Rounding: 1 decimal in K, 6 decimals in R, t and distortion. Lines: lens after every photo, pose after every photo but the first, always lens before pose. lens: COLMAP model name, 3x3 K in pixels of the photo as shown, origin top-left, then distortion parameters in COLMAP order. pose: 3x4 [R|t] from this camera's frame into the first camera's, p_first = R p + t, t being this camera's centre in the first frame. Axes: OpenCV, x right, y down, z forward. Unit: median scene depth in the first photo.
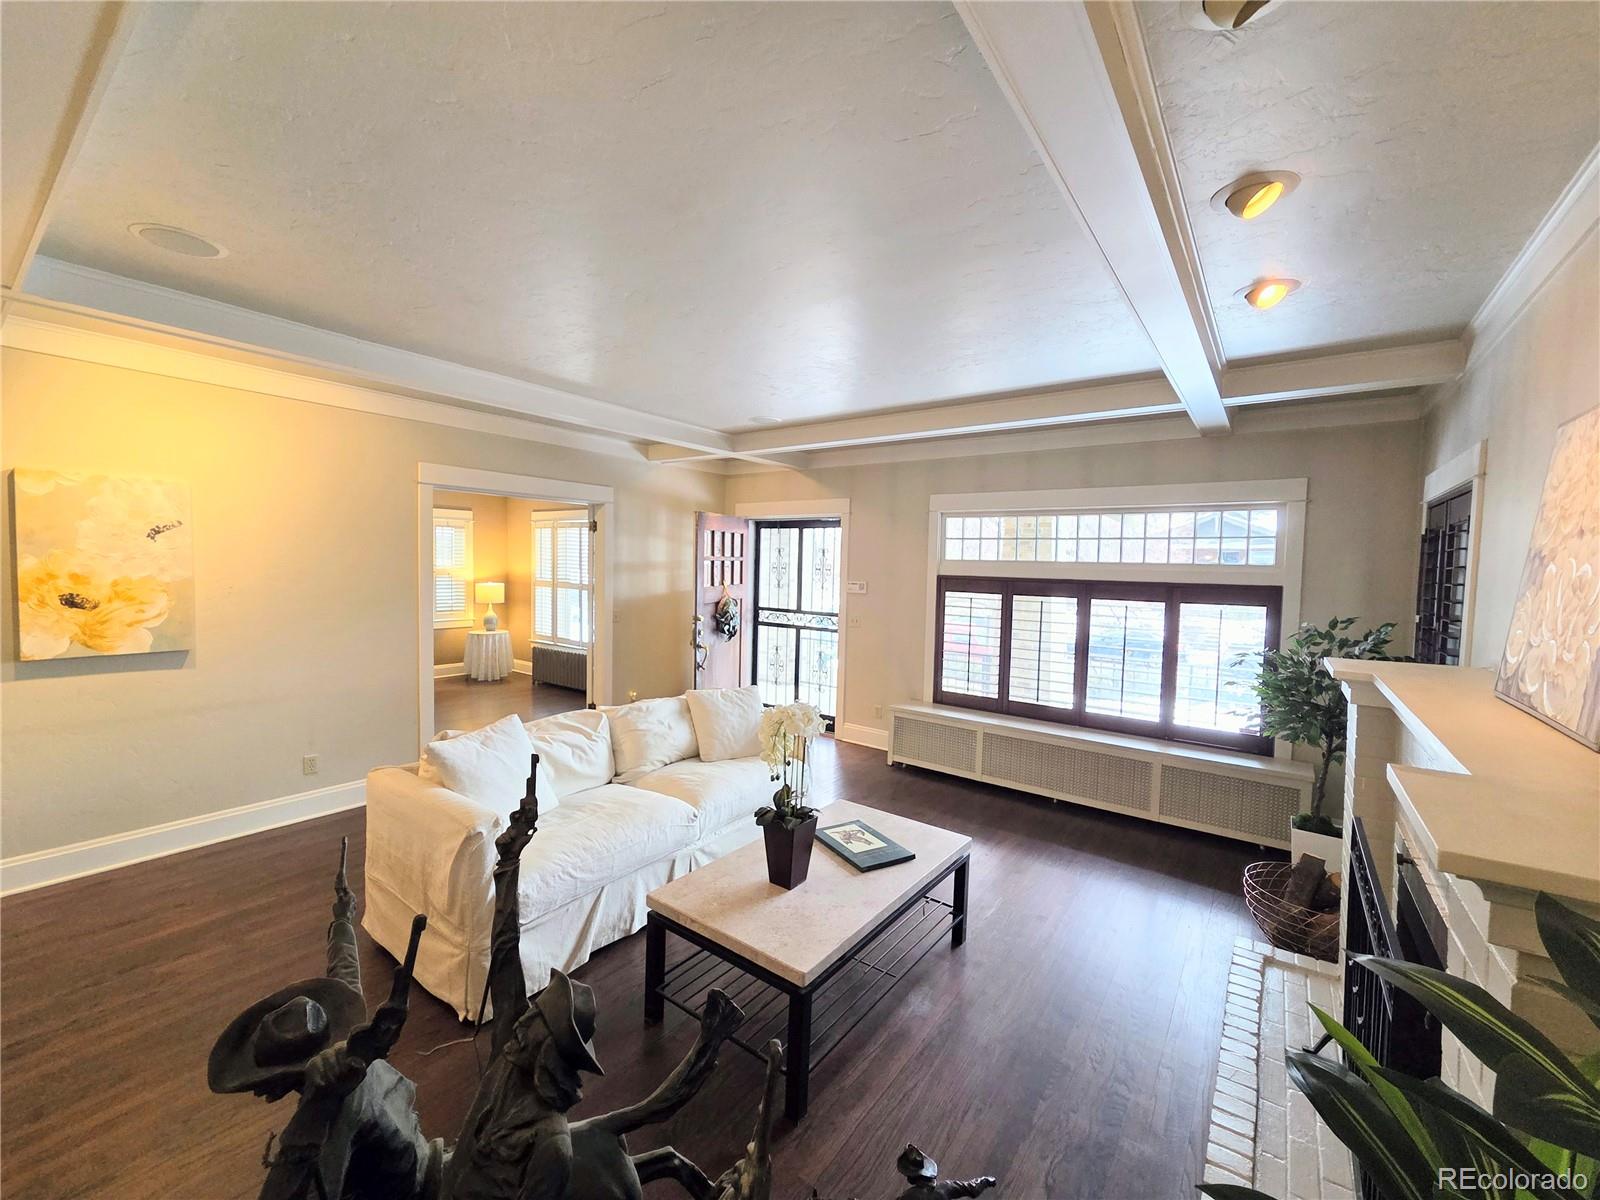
lens RADIAL K [[656.0, 0, 808.5], [0, 656.0, 599.2], [0, 0, 1]] dist [0.003512, 0.000254]
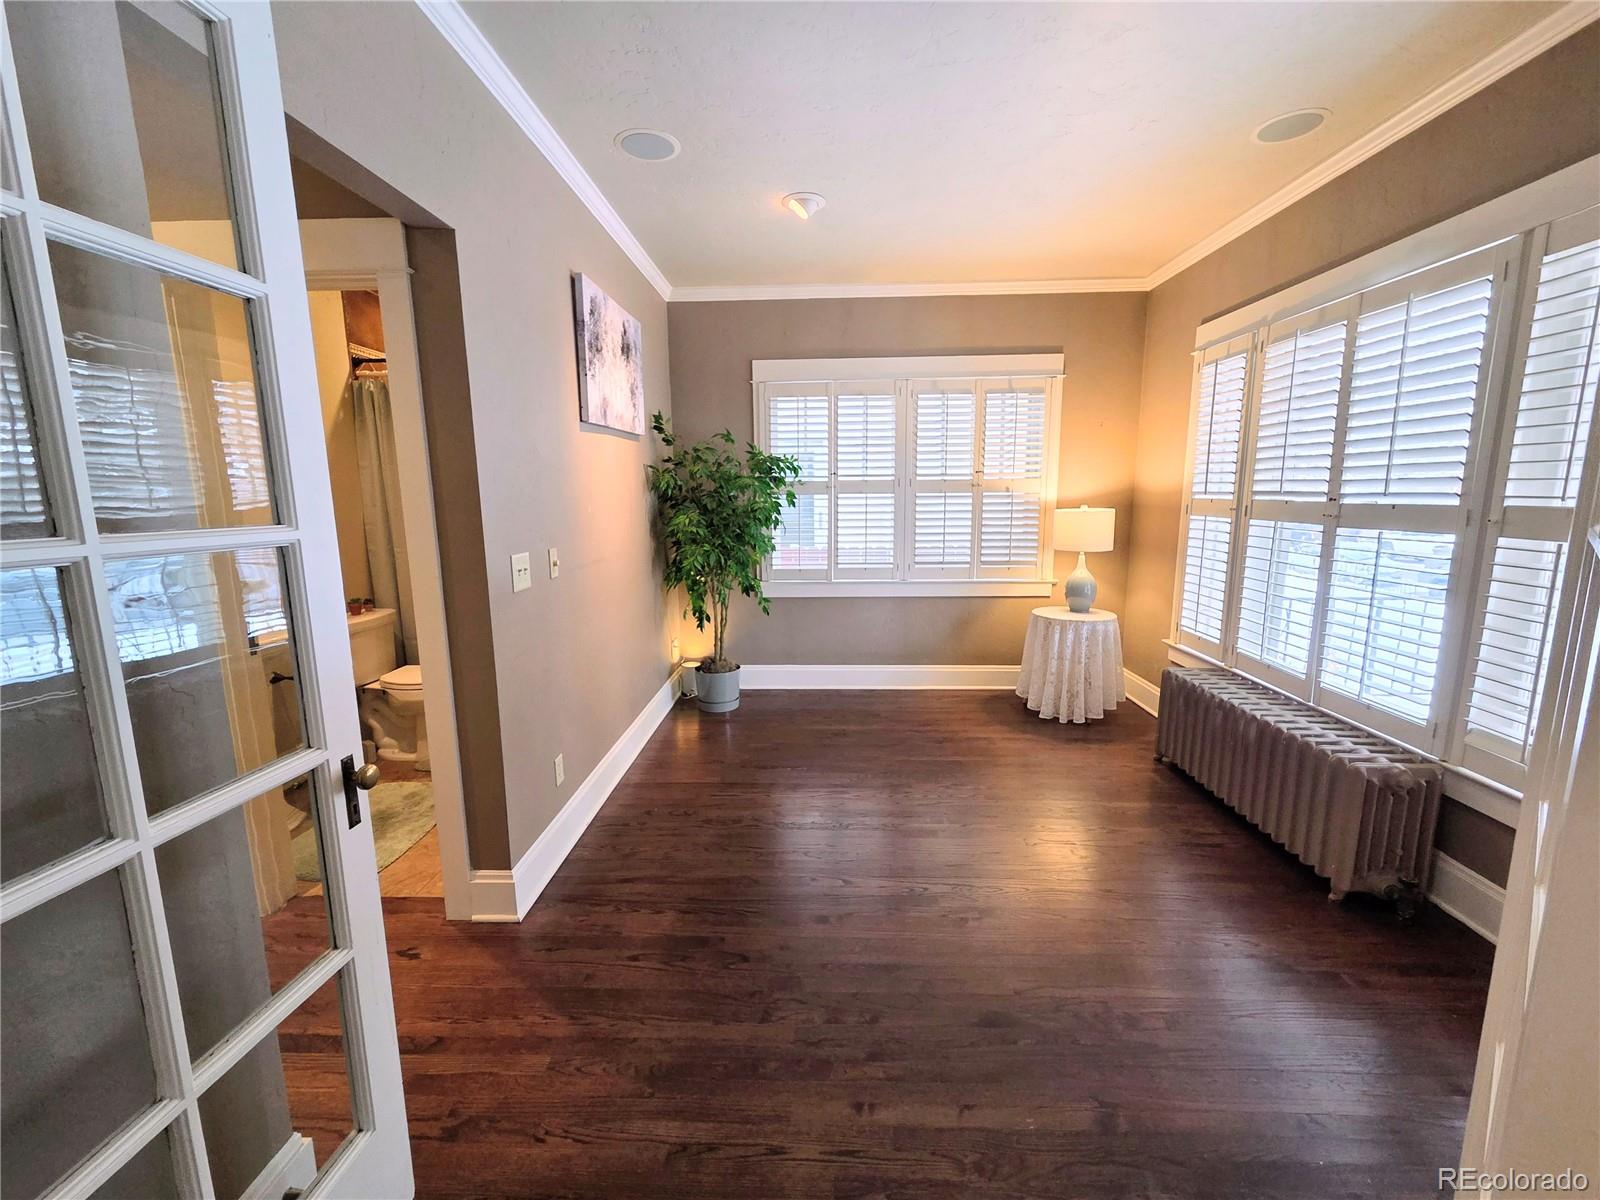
lens RADIAL K [[656.0, 0, 805.4], [0, 656.0, 601.6], [0, 0, 1]] dist [0.003512, 0.000254]
pose [[0.571594, 0.109813, -0.813156, -0.217811], [-0.022692, 0.992741, 0.118114, -0.009029], [0.820223, -0.049061, 0.569936, 0.577318]]
